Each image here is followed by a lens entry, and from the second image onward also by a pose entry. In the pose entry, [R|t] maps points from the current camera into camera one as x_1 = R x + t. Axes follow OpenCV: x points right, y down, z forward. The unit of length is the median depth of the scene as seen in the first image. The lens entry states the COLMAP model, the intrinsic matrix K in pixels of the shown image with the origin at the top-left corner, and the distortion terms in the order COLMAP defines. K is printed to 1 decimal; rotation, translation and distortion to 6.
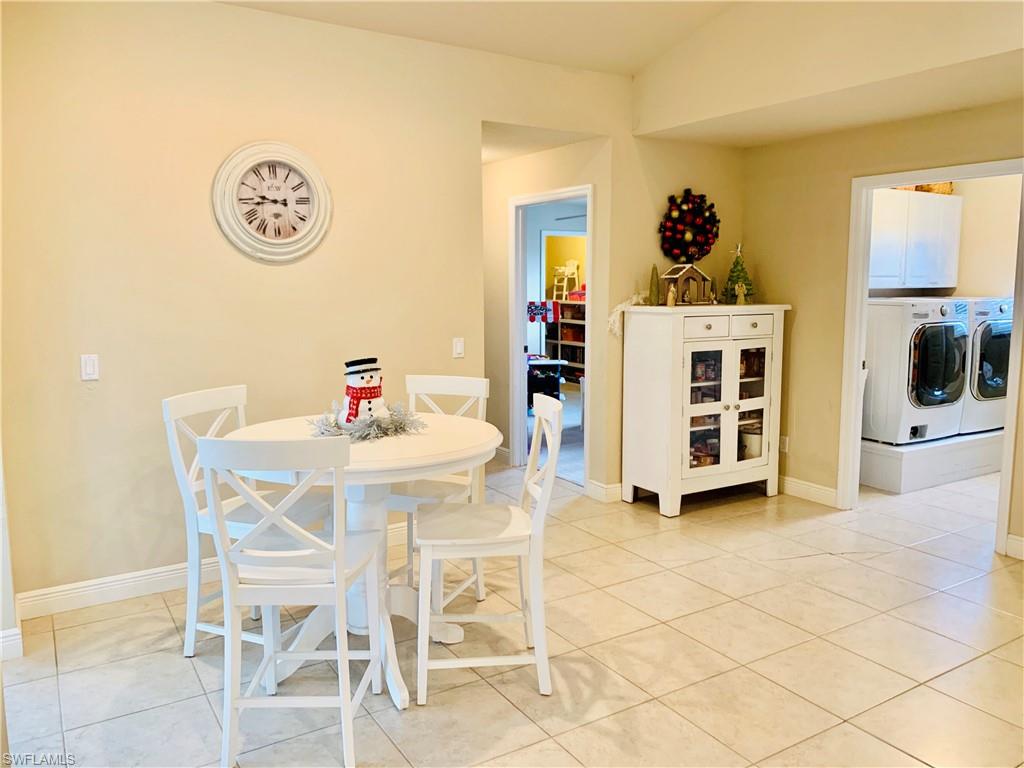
lens RADIAL K [[798.4, 0, 512.6], [0, 798.4, 369.9], [0, 0, 1]] dist [0.105857, -0.146278]
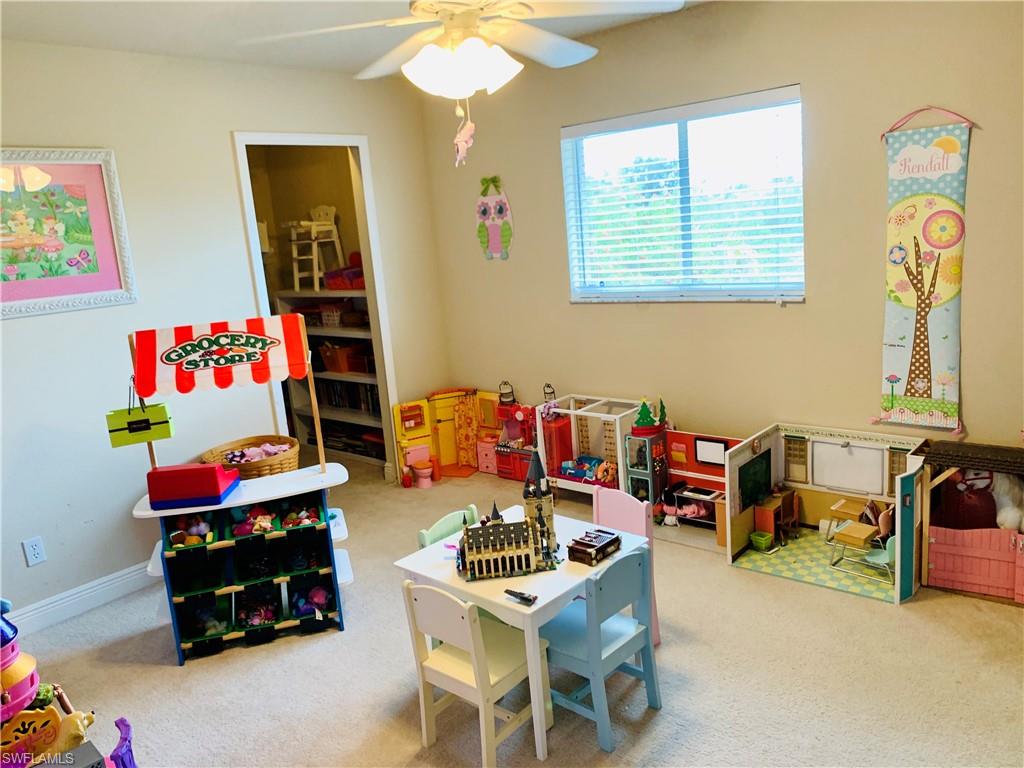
lens RADIAL K [[778.6, 0, 497.8], [0, 778.6, 369.5], [0, 0, 1]] dist [0.036615, -0.033934]
pose [[0.956341, -0.132658, 0.260409, 0.080503], [0.117354, 0.990364, 0.073533, -0.125322], [-0.267655, -0.039762, 0.962694, 1.057884]]
